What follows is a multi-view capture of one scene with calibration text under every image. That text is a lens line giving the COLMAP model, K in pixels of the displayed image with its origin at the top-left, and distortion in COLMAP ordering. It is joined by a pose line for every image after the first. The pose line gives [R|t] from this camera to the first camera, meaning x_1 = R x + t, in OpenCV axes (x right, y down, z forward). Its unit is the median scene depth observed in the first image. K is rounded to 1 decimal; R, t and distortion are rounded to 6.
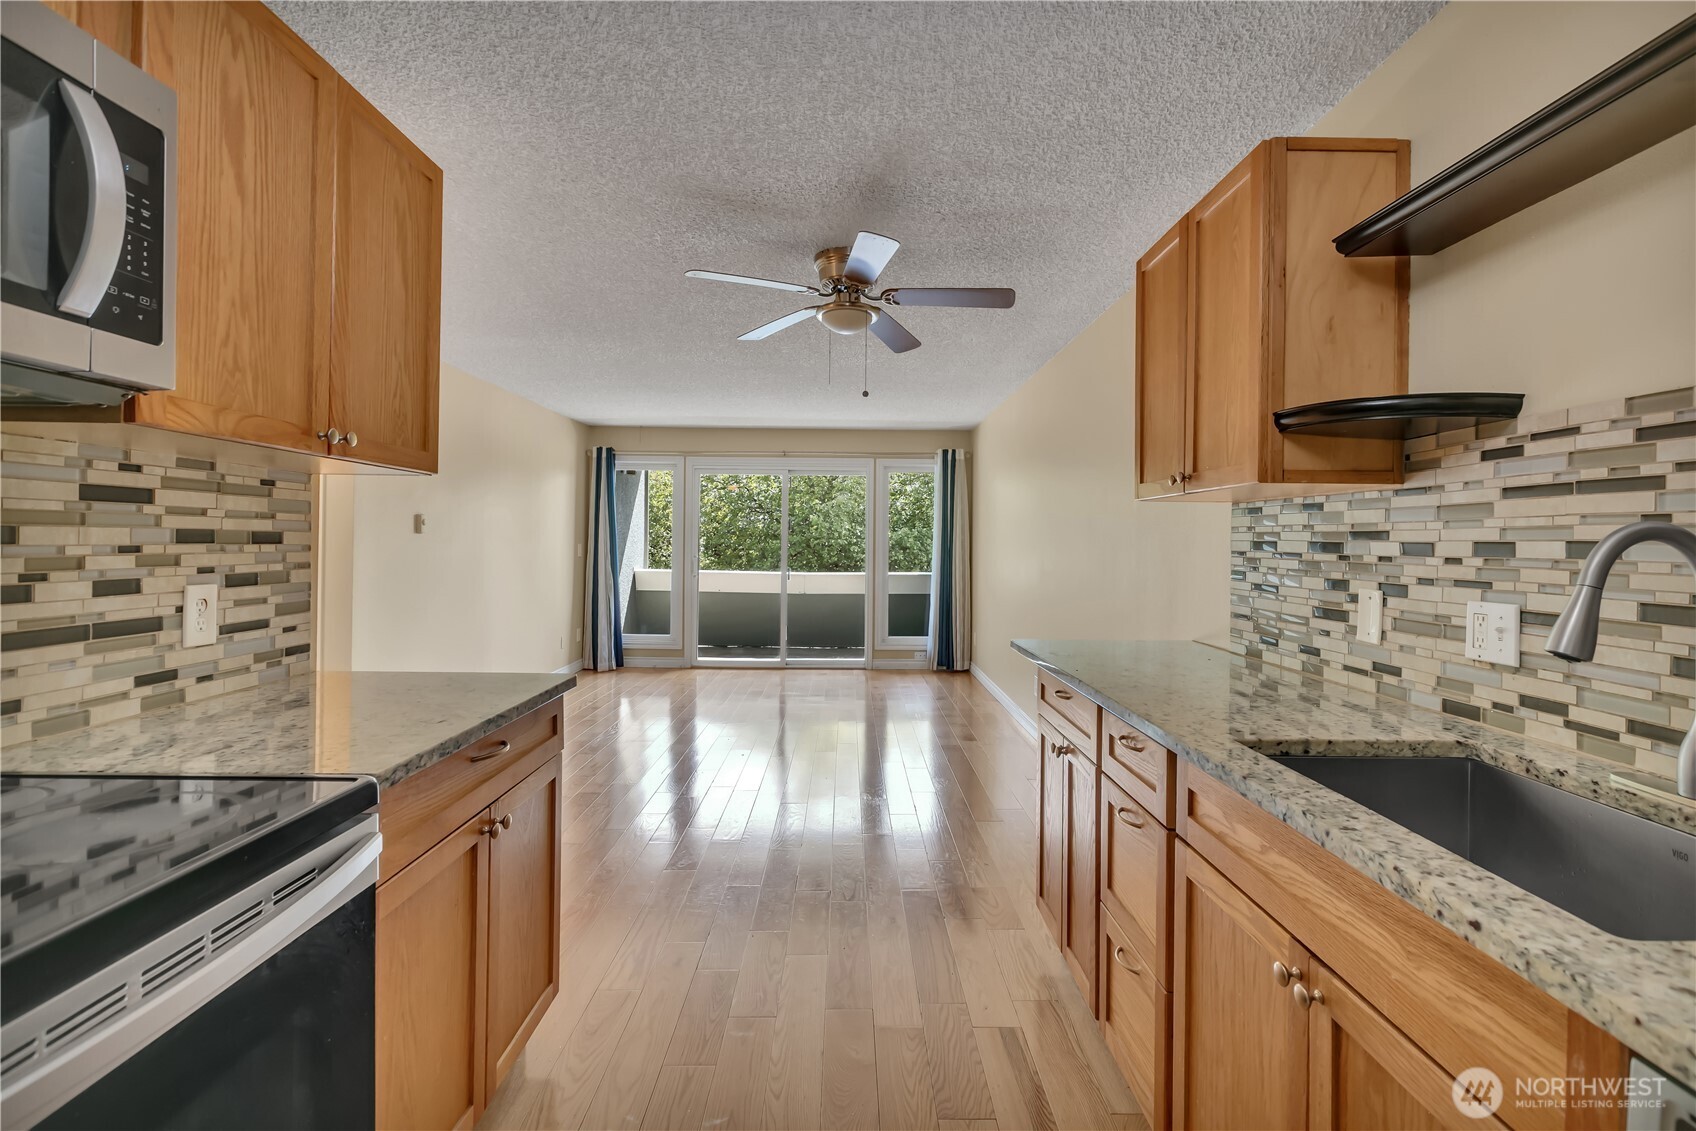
lens RADIAL K [[775.8, 0, 862.3], [0, 775.8, 542.8], [0, 0, 1]] dist [0.003742, -0.001298]
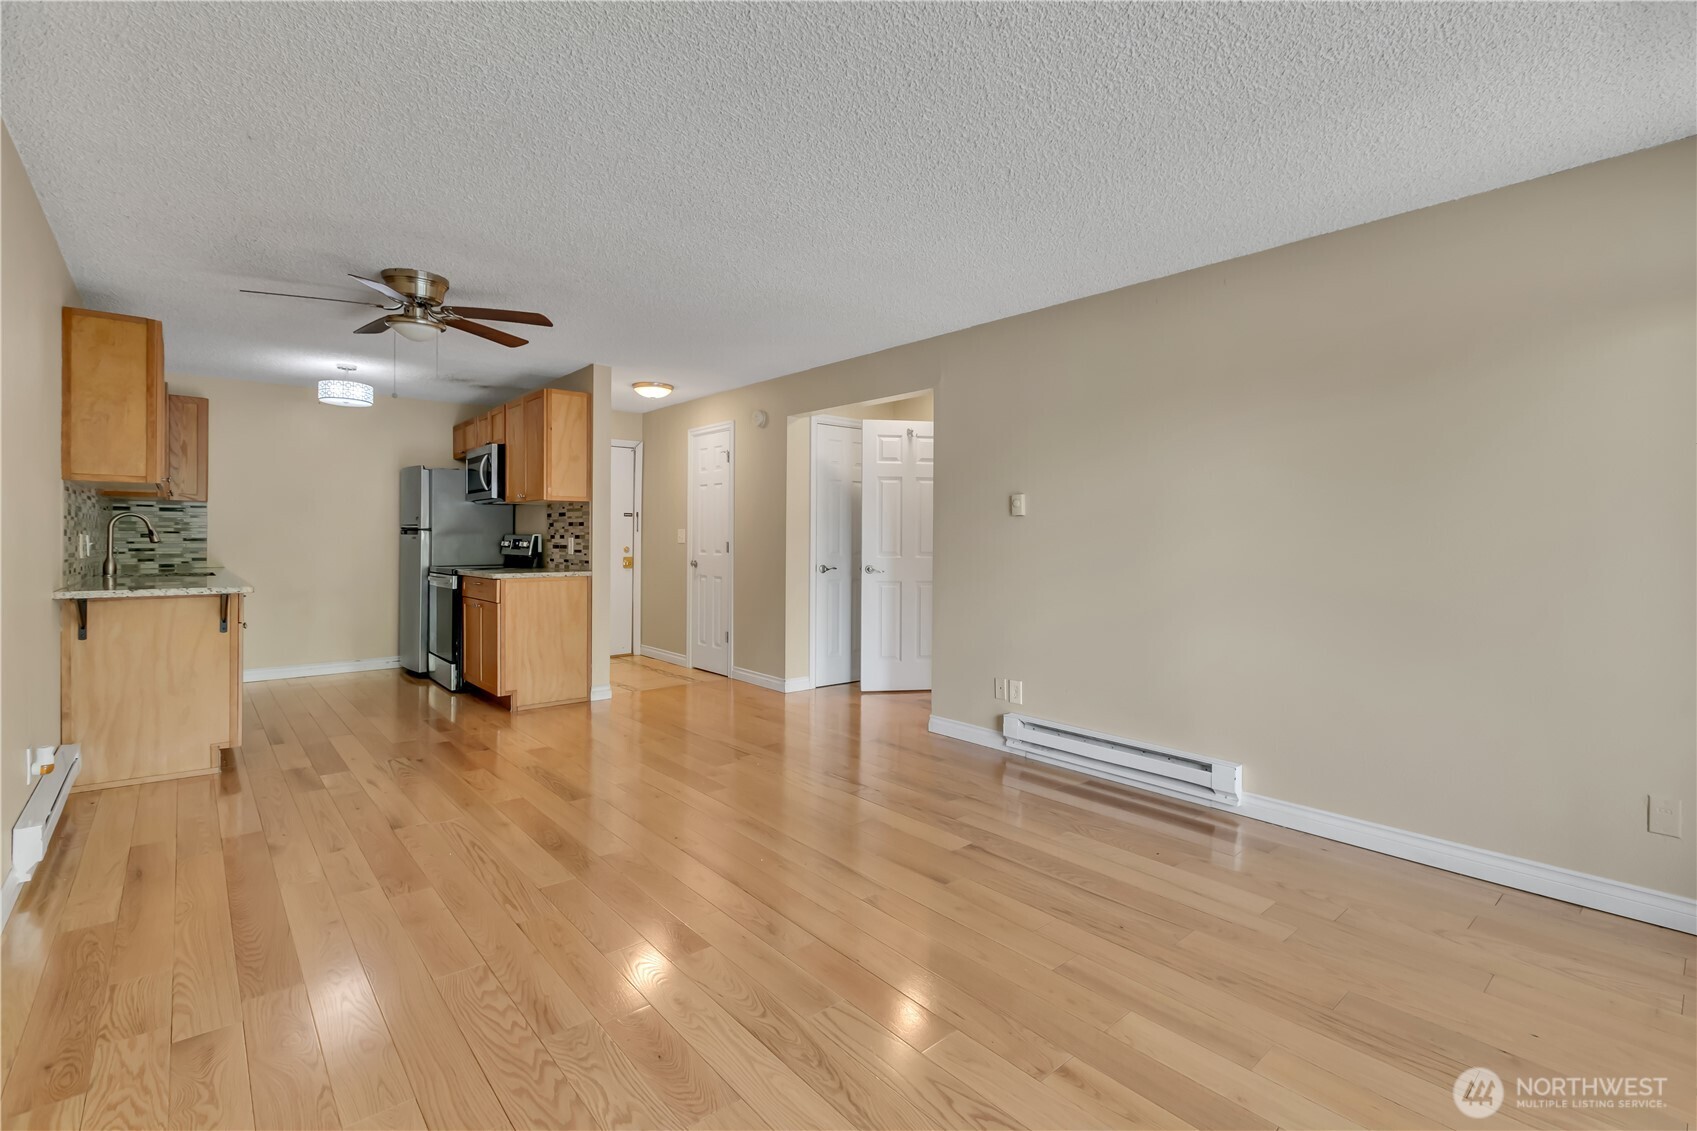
lens RADIAL K [[776.3, 0, 865.1], [0, 776.3, 536.2], [0, 0, 1]] dist [0.003742, -0.001298]
pose [[-0.762856, -0.017794, -0.646324, 0.278978], [-0.013310, 0.999842, -0.011817, 0.045847], [0.646432, -0.000412, -0.762972, 2.956326]]
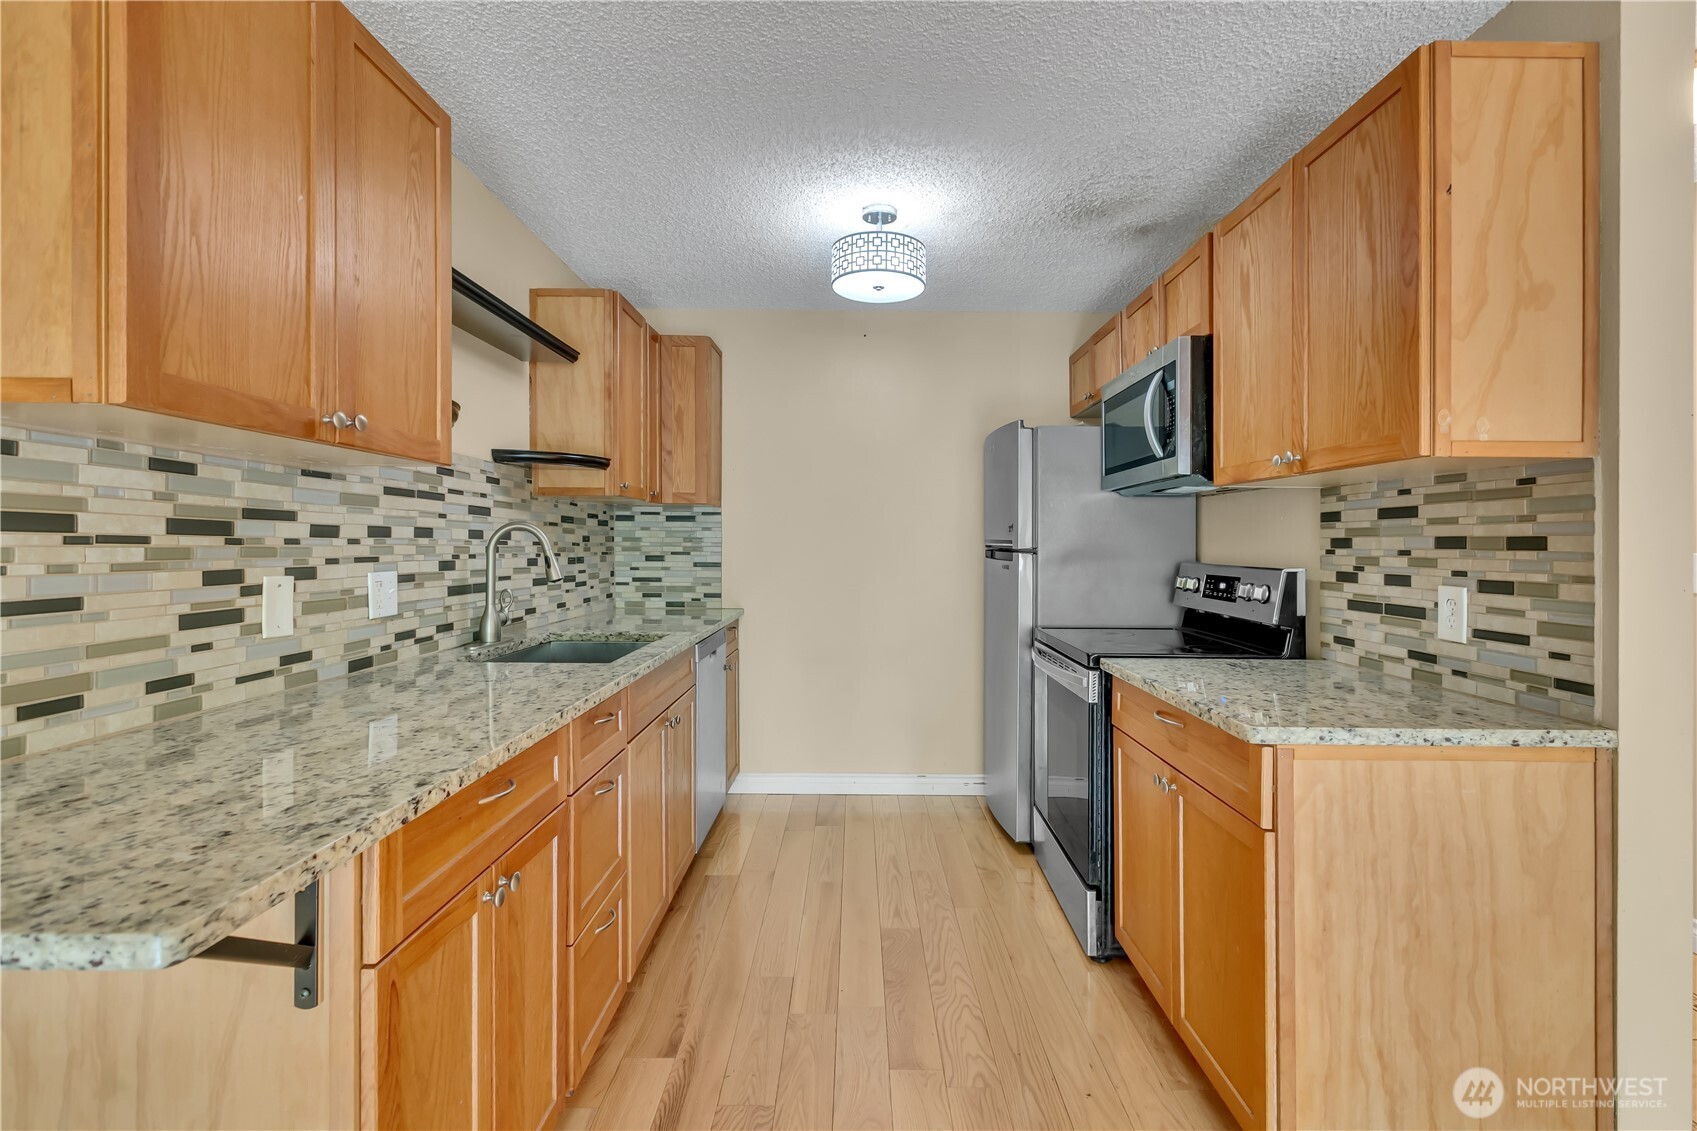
lens RADIAL K [[776.3, 0, 857.1], [0, 776.3, 544.3], [0, 0, 1]] dist [0.003742, -0.001298]
pose [[-0.999629, -0.020458, 0.017970, -0.014324], [-0.020418, 0.999789, 0.002421, 0.005707], [-0.018015, 0.002053, -0.999836, 1.353123]]
